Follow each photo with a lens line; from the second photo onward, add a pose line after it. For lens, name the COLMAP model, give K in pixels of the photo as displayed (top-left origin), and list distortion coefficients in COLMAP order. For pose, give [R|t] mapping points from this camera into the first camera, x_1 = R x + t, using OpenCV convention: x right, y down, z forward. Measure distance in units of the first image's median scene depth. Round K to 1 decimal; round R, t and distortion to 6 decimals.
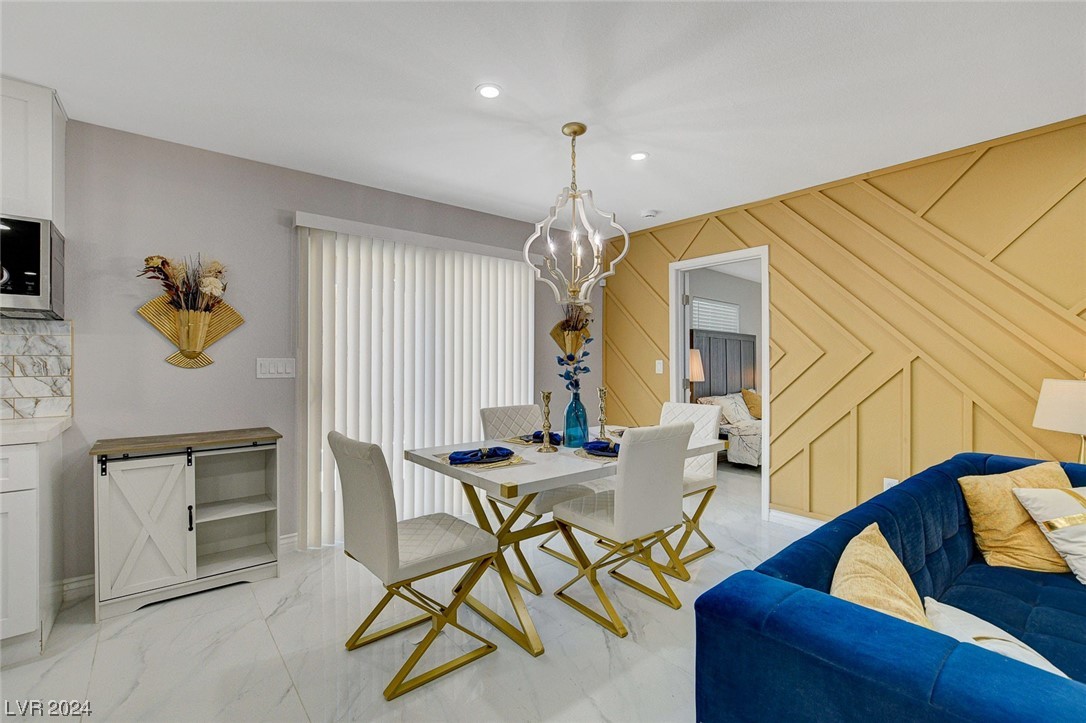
lens RADIAL K [[479.2, 0, 539.3], [0, 479.2, 361.5], [0, 0, 1]] dist [-0.019841, 0.002950]
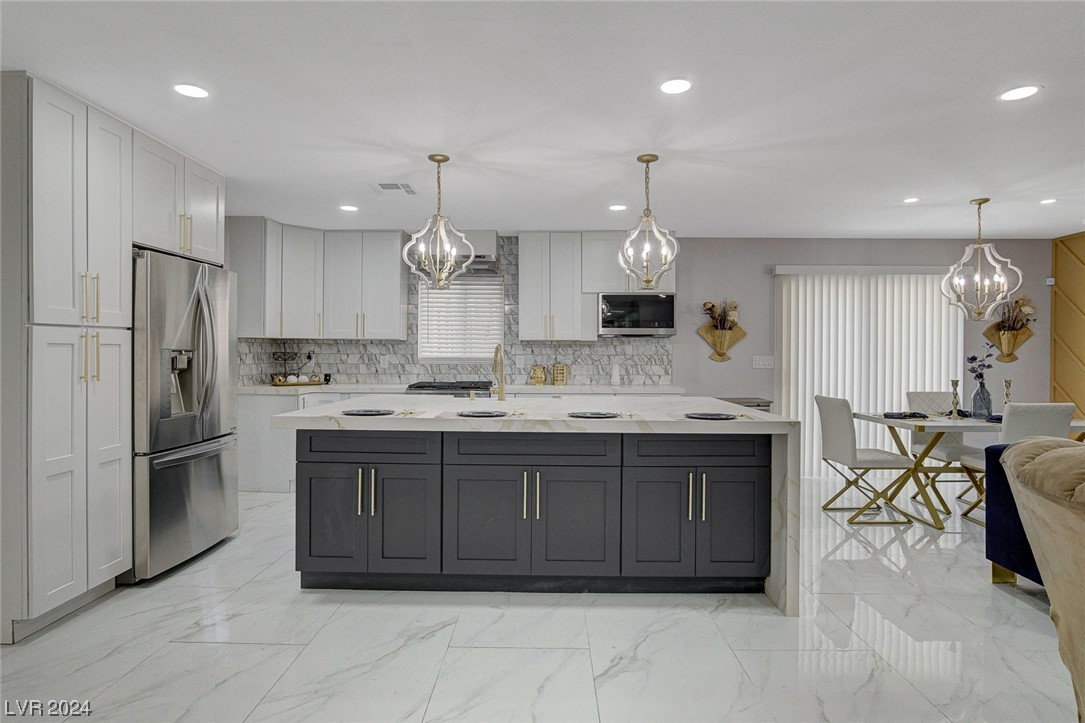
lens RADIAL K [[598.8, 0, 547.8], [0, 598.8, 351.4], [0, 0, 1]] dist [-0.006160, -0.000234]
pose [[0.773251, 0.002112, -0.634096, 0.211581], [-0.004118, 0.999990, -0.001692, -0.019868], [0.634086, 0.003919, 0.773252, -1.256410]]
